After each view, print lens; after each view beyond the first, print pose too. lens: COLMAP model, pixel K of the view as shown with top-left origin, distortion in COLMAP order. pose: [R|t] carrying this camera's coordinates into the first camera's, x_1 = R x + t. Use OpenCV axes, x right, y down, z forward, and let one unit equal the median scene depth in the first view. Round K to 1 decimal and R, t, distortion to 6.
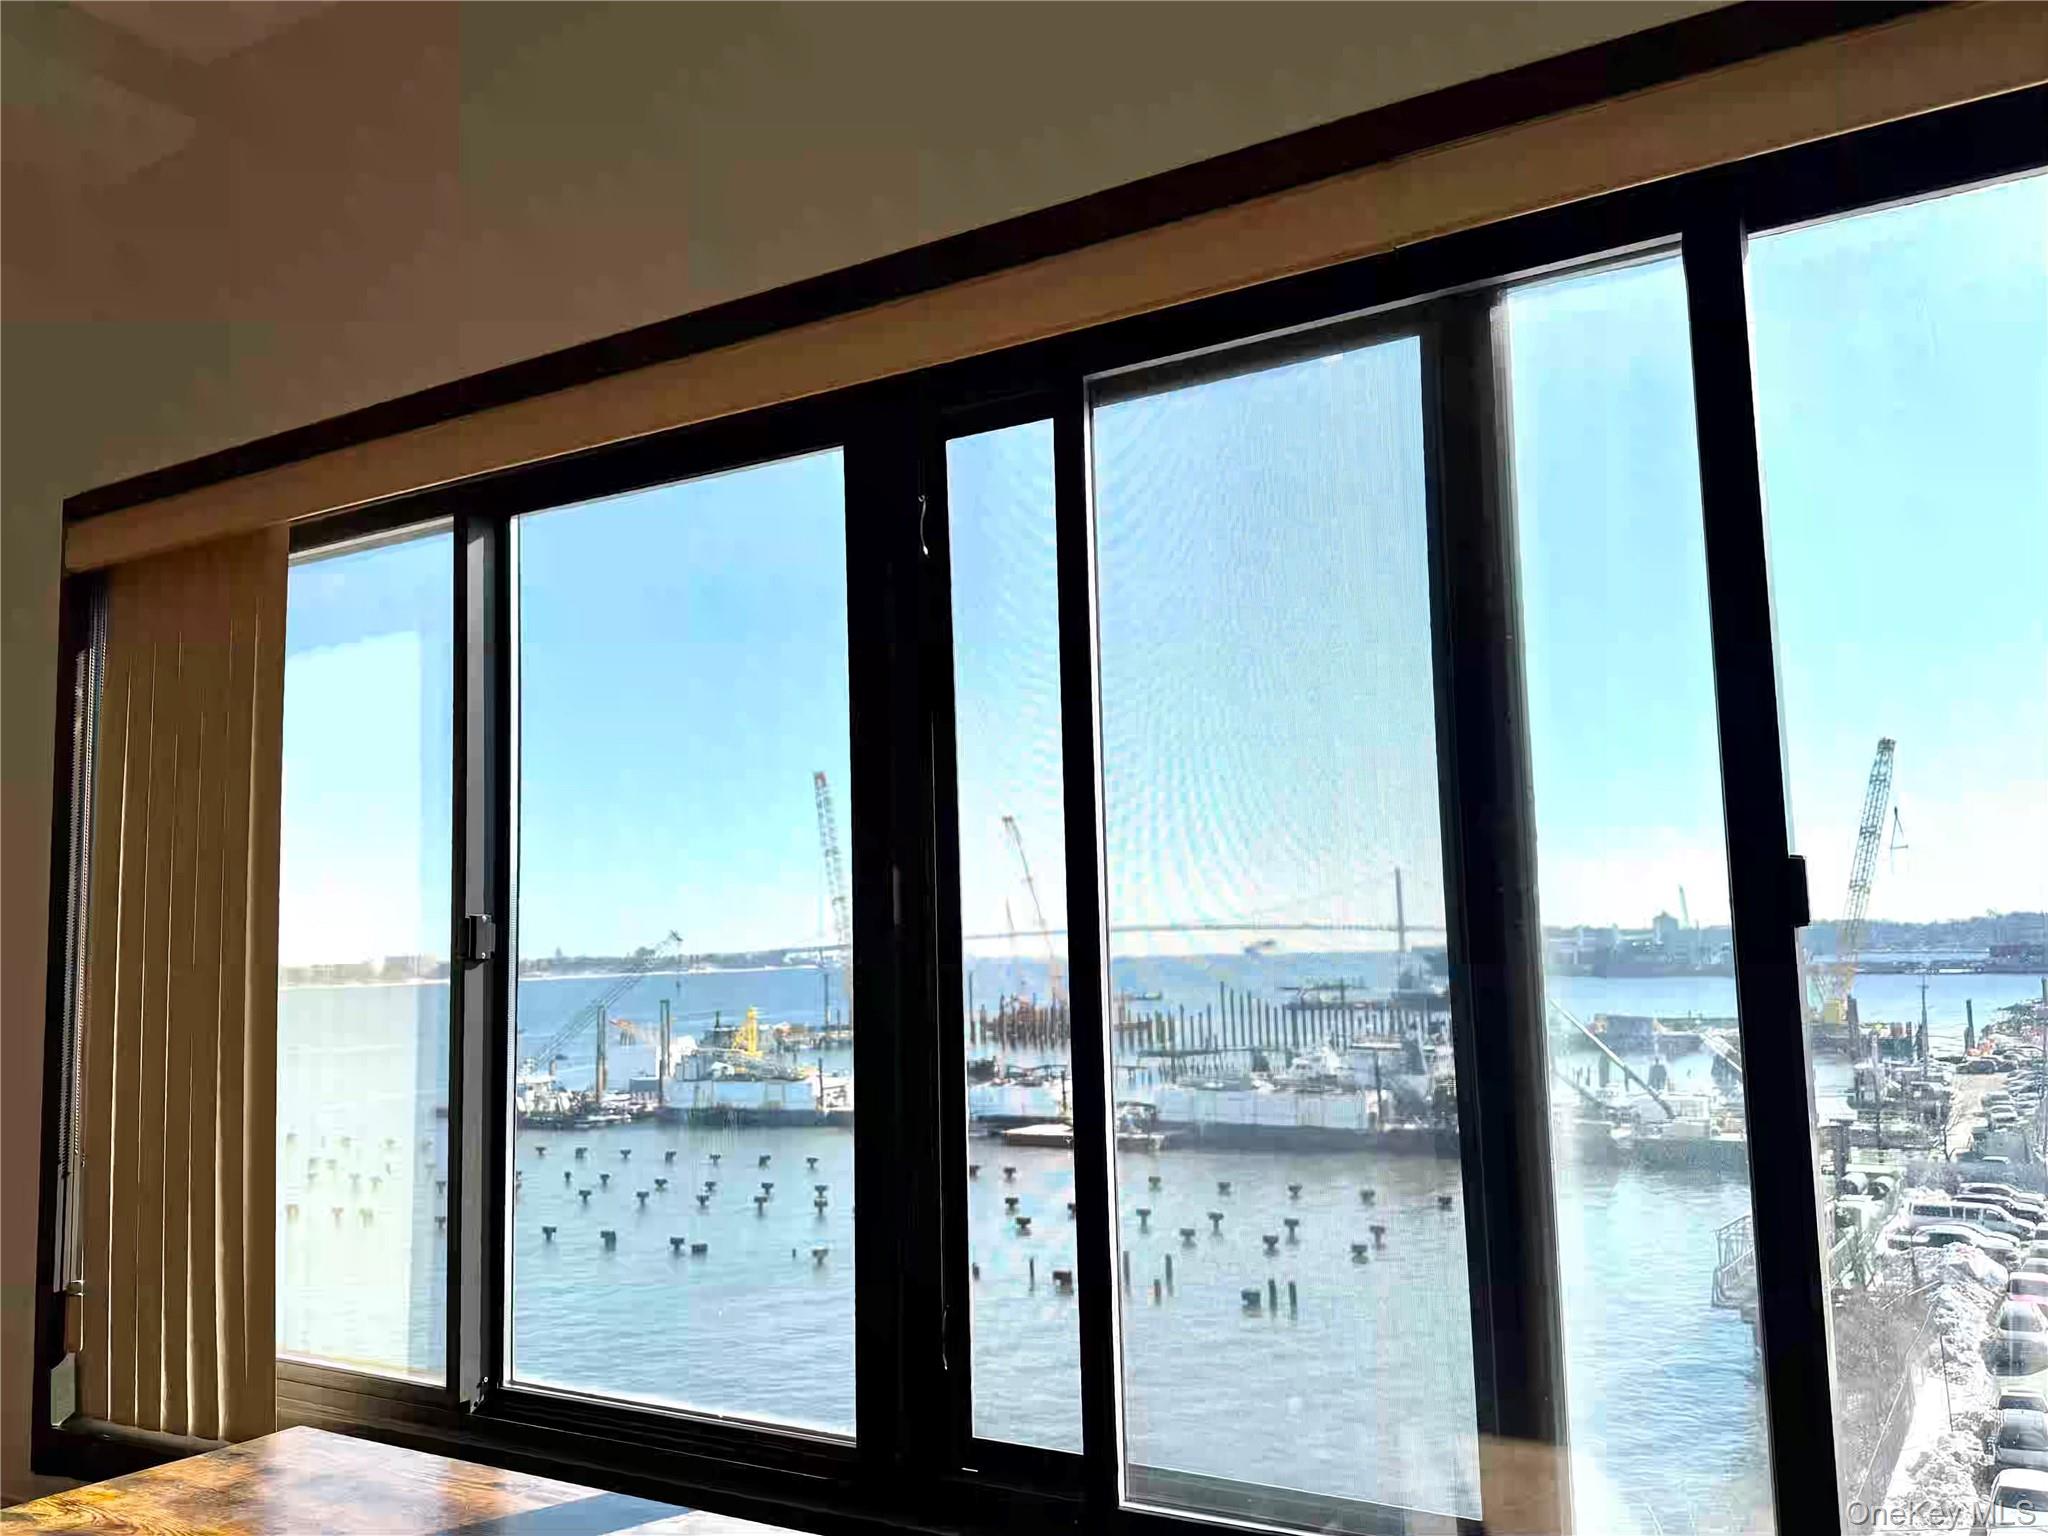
lens RADIAL K [[1660.0, 0, 1024.0], [0, 1660.0, 768.0], [0, 0, 1]] dist [0.008447, 0.003750]
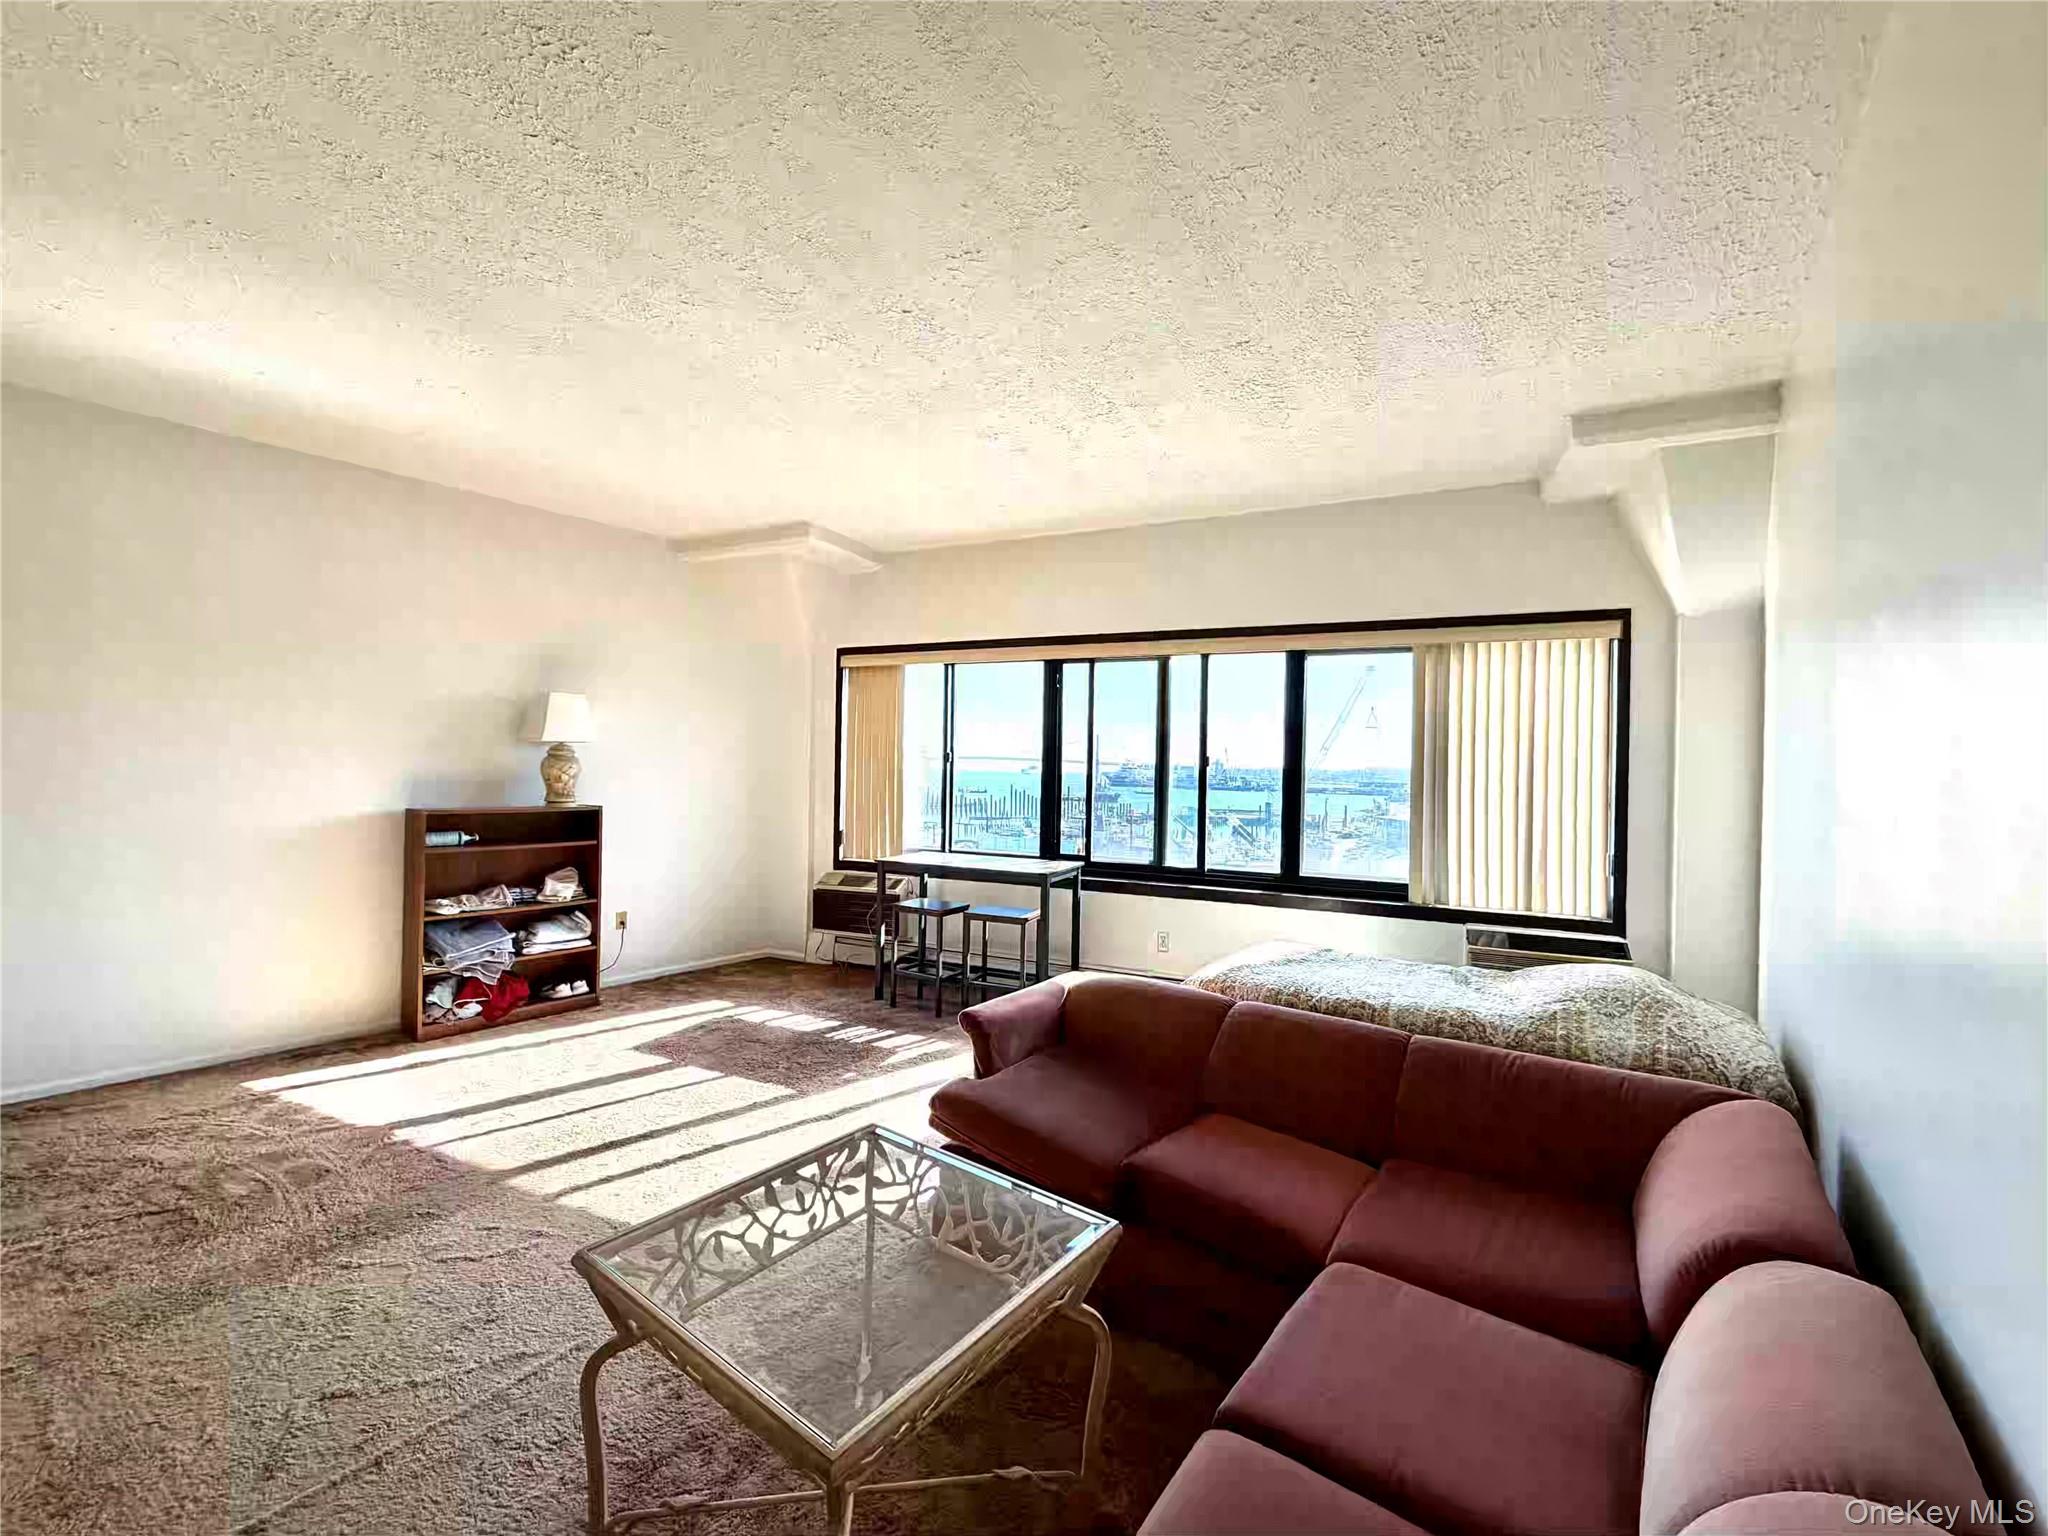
lens RADIAL K [[817.2, 0, 1020.6], [0, 817.2, 766.9], [0, 0, 1]] dist [0.000341, 0.000136]
pose [[0.990944, 0.043010, 0.127201, -0.394150], [-0.056445, 0.992976, 0.103980, -0.115275], [-0.121836, -0.110219, 0.986412, -1.216022]]
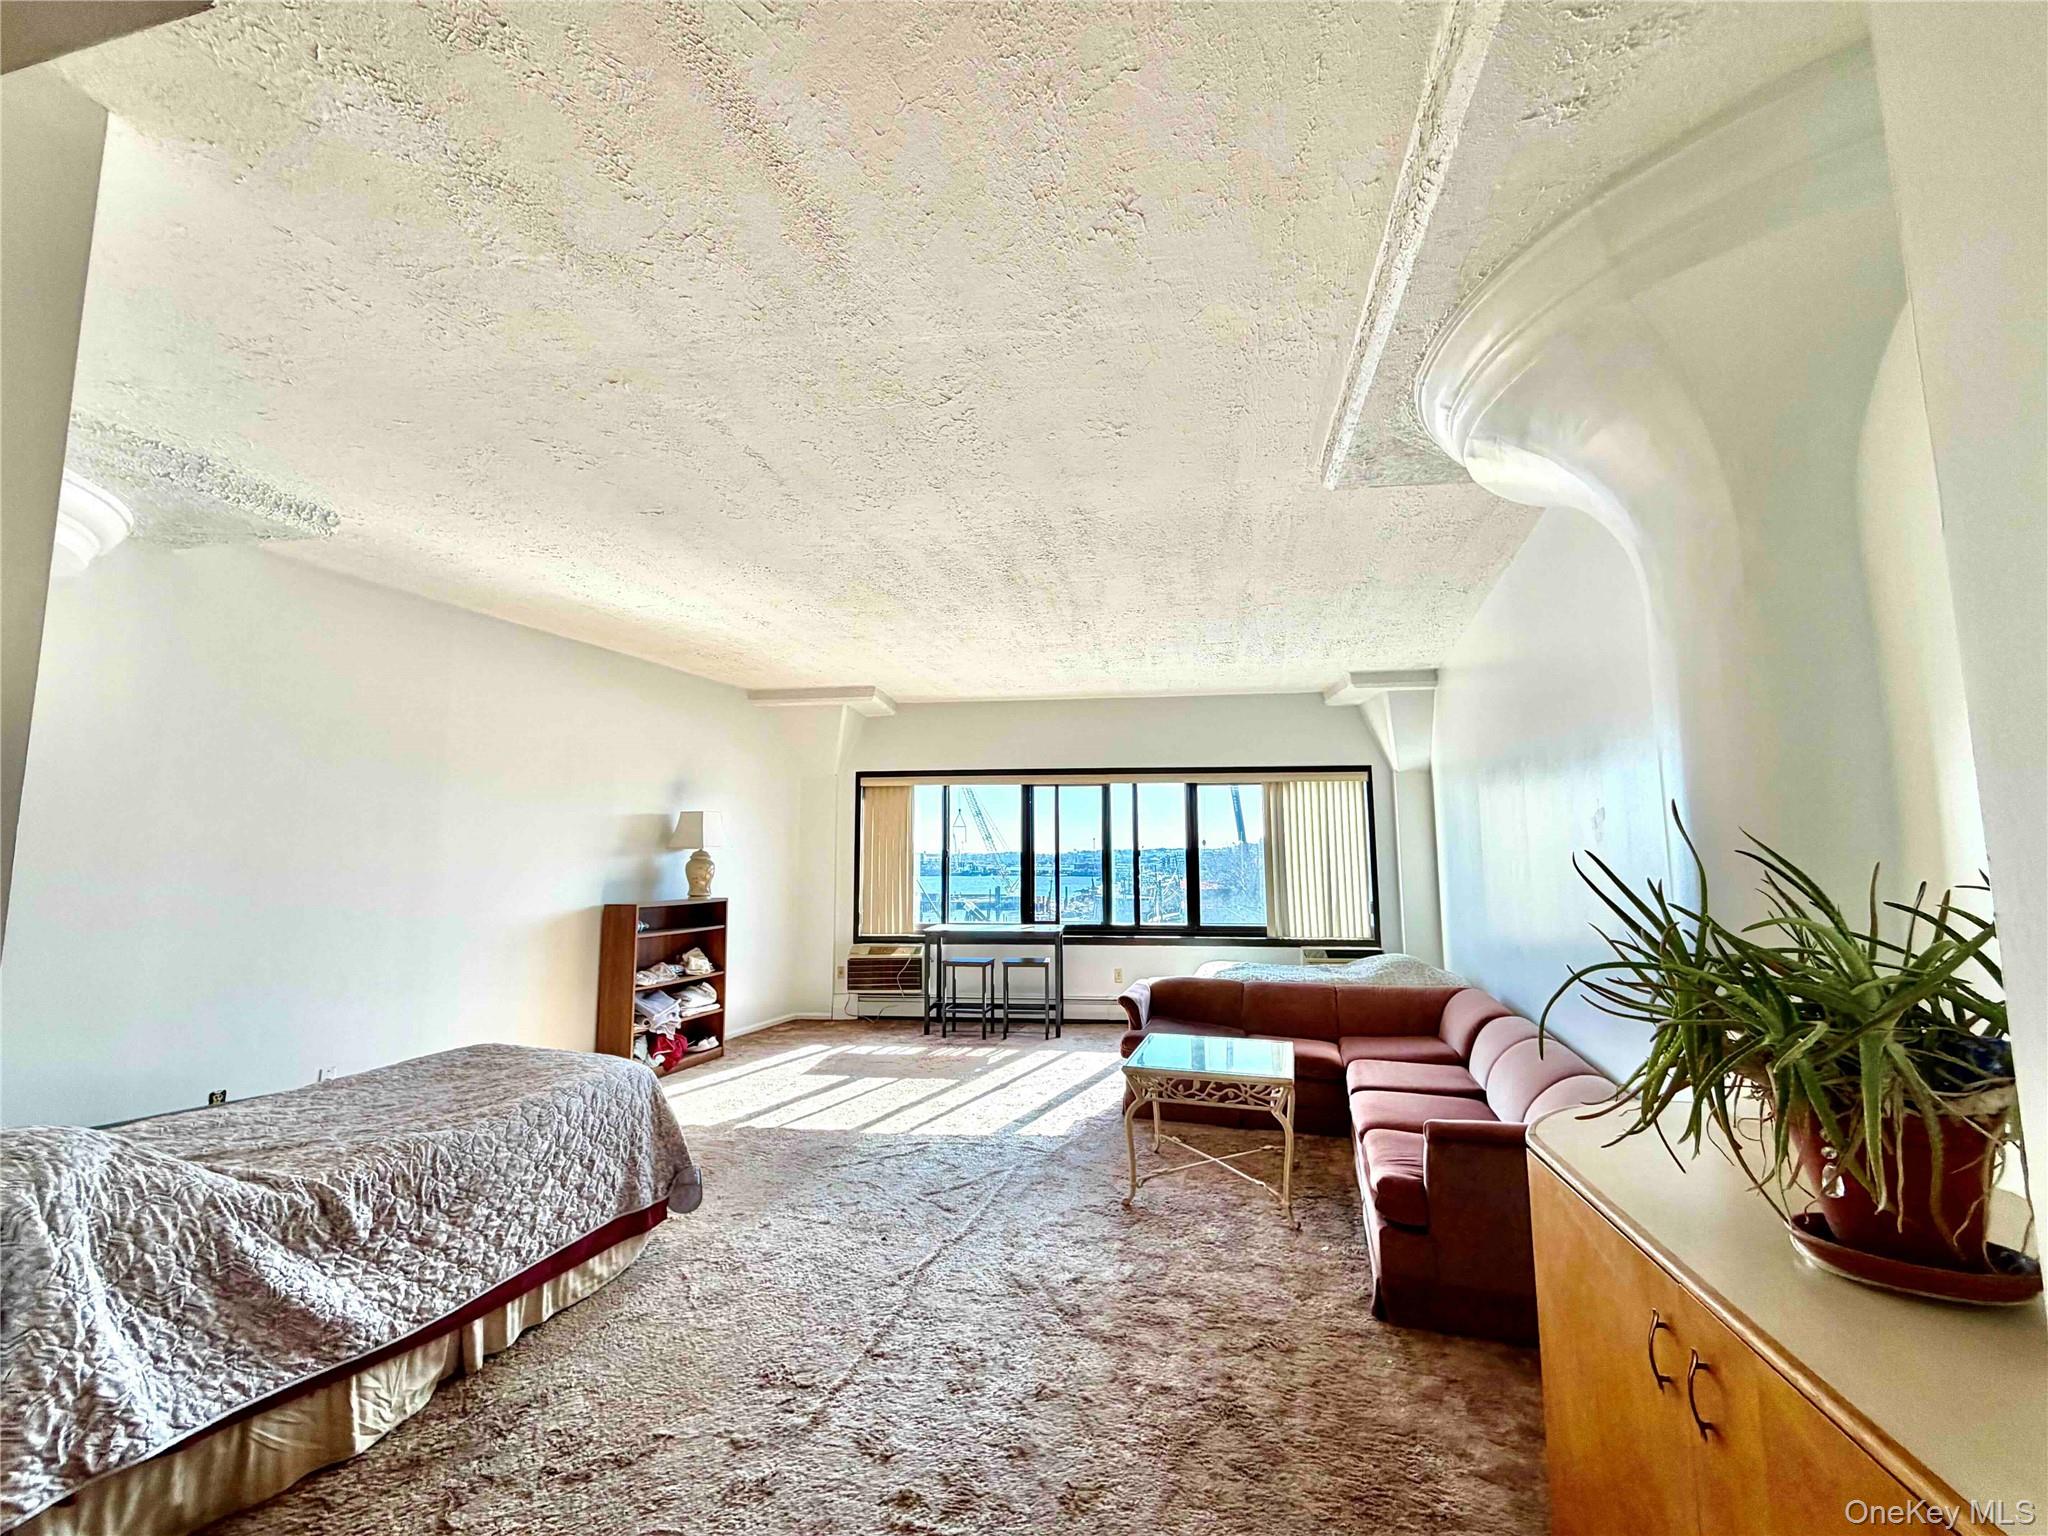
lens RADIAL K [[819.4, 0, 1020.0], [0, 819.4, 764.9], [0, 0, 1]] dist [-0.000514, 0.000178]
pose [[0.897369, 0.069976, 0.435697, -1.371901], [-0.065904, 0.997526, -0.024473, -0.168085], [-0.436332, -0.006753, 0.899761, -1.808190]]
